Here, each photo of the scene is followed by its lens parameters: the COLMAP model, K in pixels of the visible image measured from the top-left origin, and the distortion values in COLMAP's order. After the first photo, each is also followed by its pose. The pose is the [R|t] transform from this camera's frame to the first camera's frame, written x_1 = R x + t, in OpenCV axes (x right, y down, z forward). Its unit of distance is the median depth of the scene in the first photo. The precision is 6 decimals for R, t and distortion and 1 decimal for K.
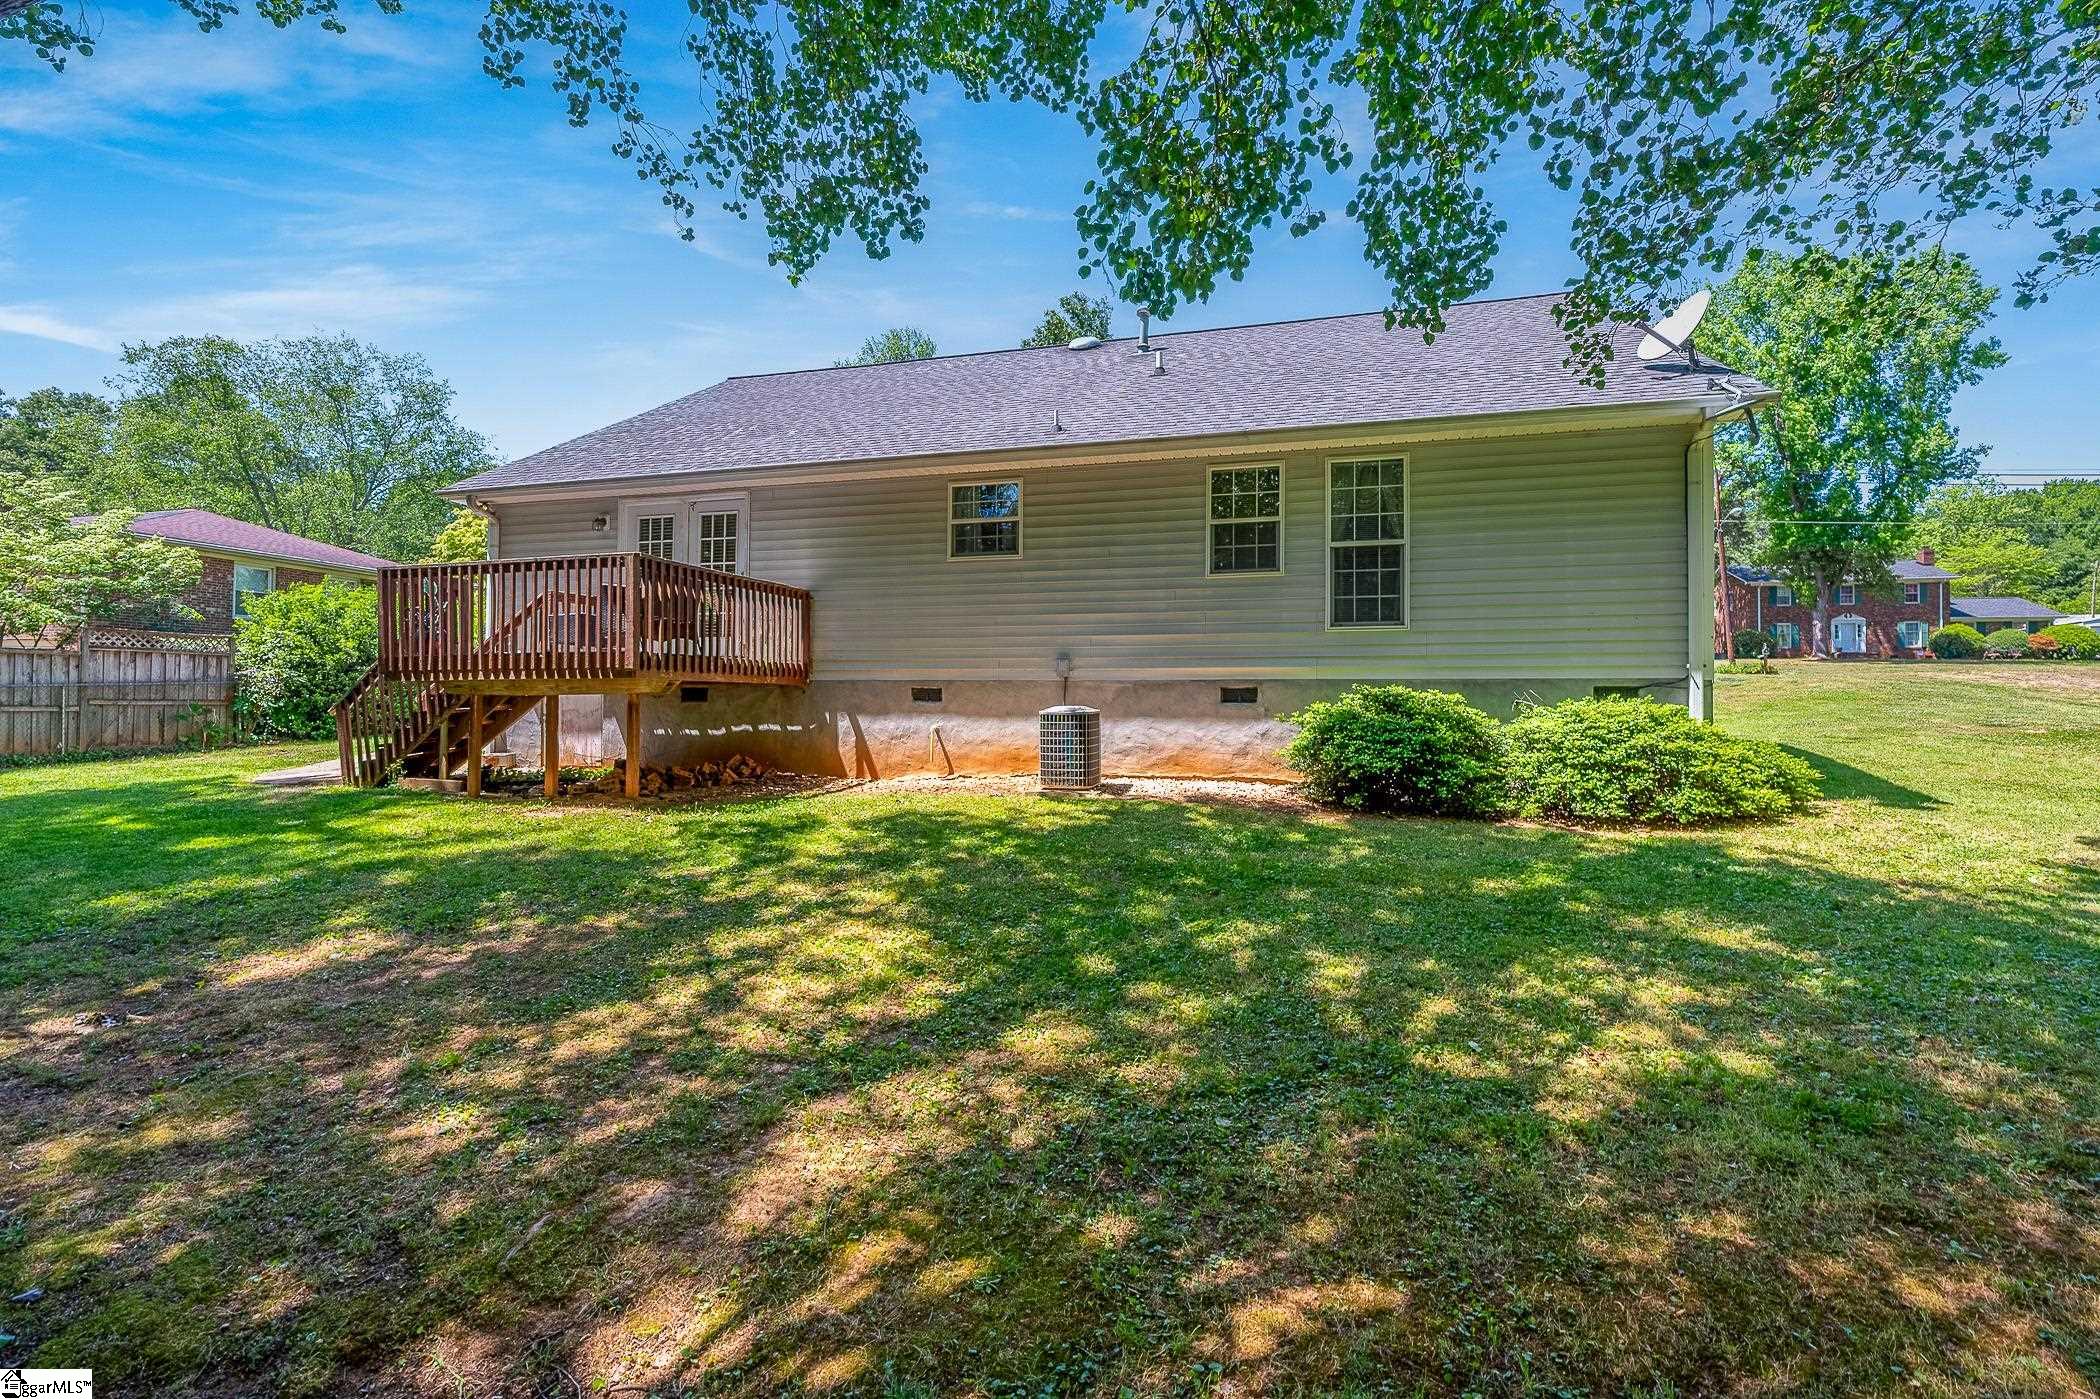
lens RADIAL K [[925.8, 0, 1056.9], [0, 925.8, 693.5], [0, 0, 1]] dist [0.000075, 0.000048]
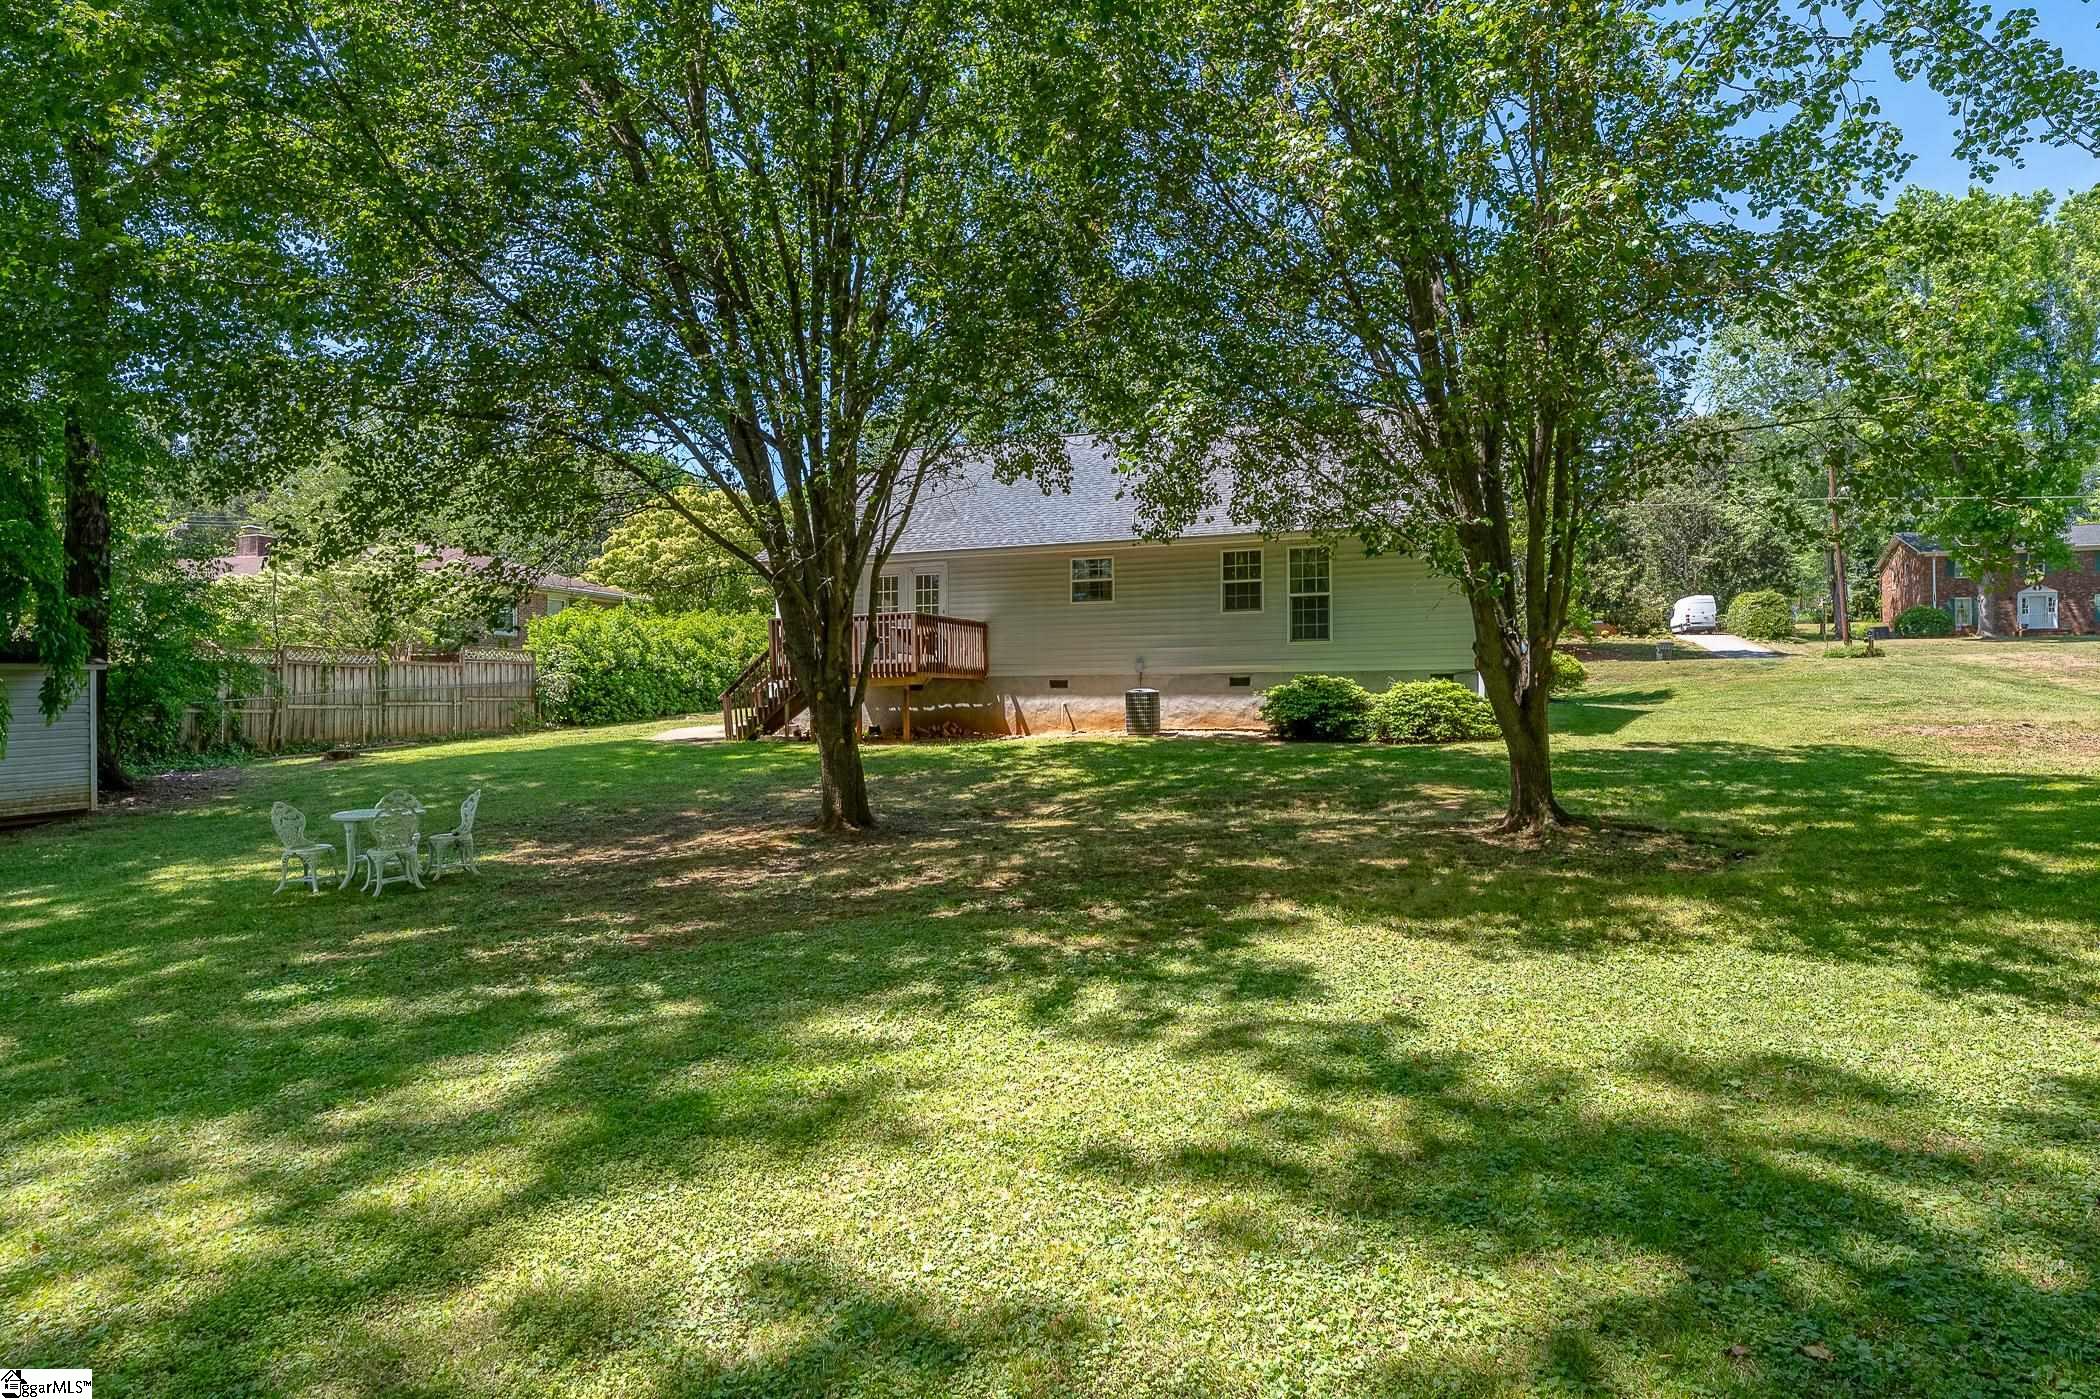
lens RADIAL K [[1159.9, 0, 1050.0], [0, 1159.9, 699.5], [0, 0, 1]] dist [-0.002319, -0.000066]
pose [[0.995682, -0.011816, -0.092079, 0.038960], [0.012647, 0.999884, 0.008440, 0.012126], [0.091968, -0.009568, 0.995716, -1.141406]]
